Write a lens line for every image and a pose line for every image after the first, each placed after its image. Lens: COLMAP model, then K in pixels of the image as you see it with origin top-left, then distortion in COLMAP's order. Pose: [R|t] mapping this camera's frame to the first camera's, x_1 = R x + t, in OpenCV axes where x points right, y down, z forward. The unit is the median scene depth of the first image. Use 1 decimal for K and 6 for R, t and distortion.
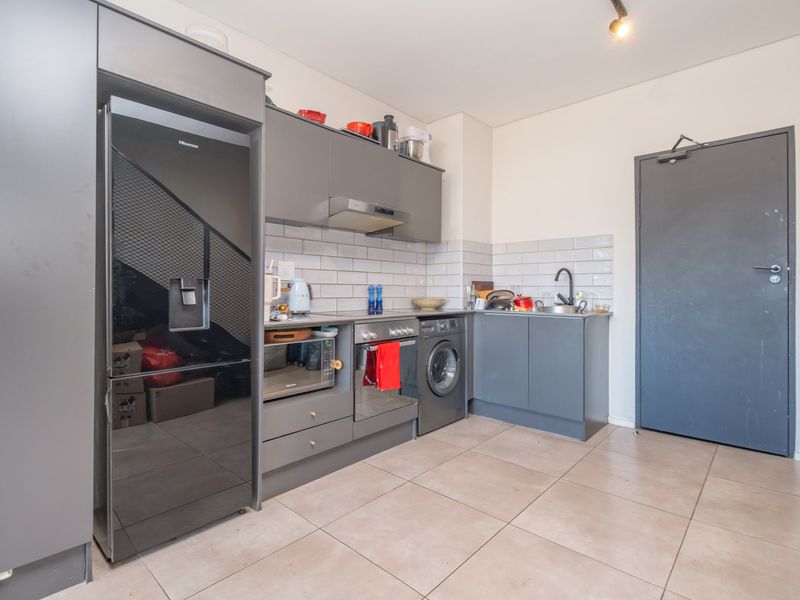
lens RADIAL K [[401.7, 0, 397.0], [0, 401.7, 285.5], [0, 0, 1]] dist [0.024582, -0.010378]
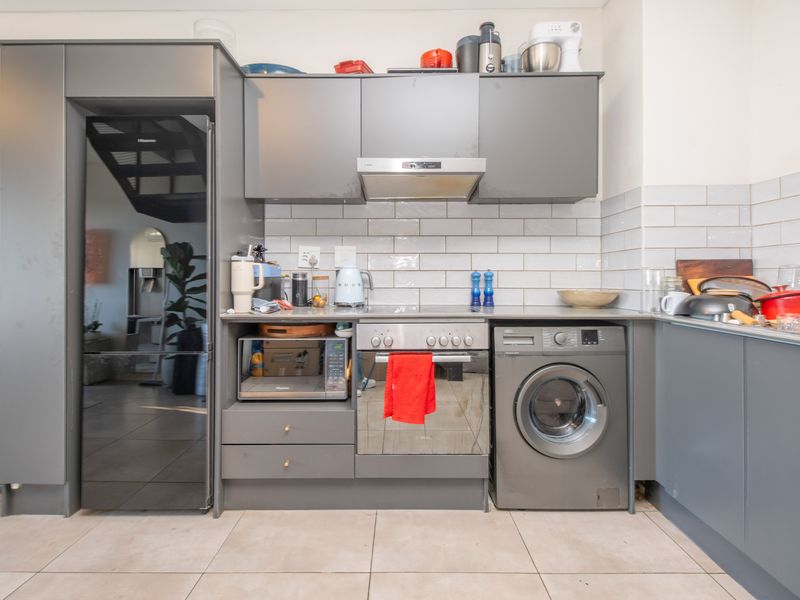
lens RADIAL K [[401.7, 0, 395.5], [0, 401.7, 274.9], [0, 0, 1]] dist [0.024582, -0.010378]
pose [[0.676809, -0.010066, -0.736090, 0.387116], [0.012728, 0.999917, -0.001971, 0.006058], [0.736048, -0.008035, 0.676881, 0.424071]]
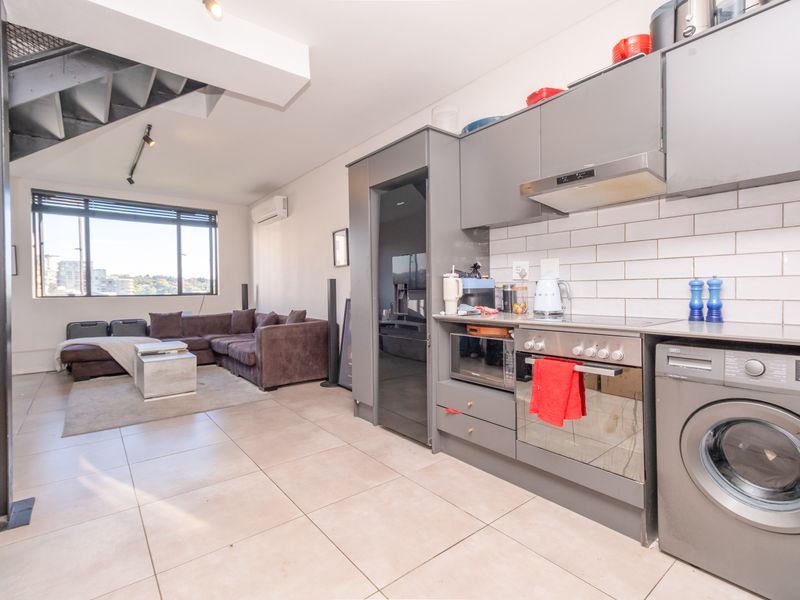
lens RADIAL K [[401.7, 0, 417.7], [0, 401.7, 291.5], [0, 0, 1]] dist [0.024582, -0.010378]
pose [[-0.137845, 0.002010, -0.990452, 0.611572], [0.022202, 0.999753, -0.001061, 0.010254], [0.990205, -0.022136, -0.137855, 0.705831]]
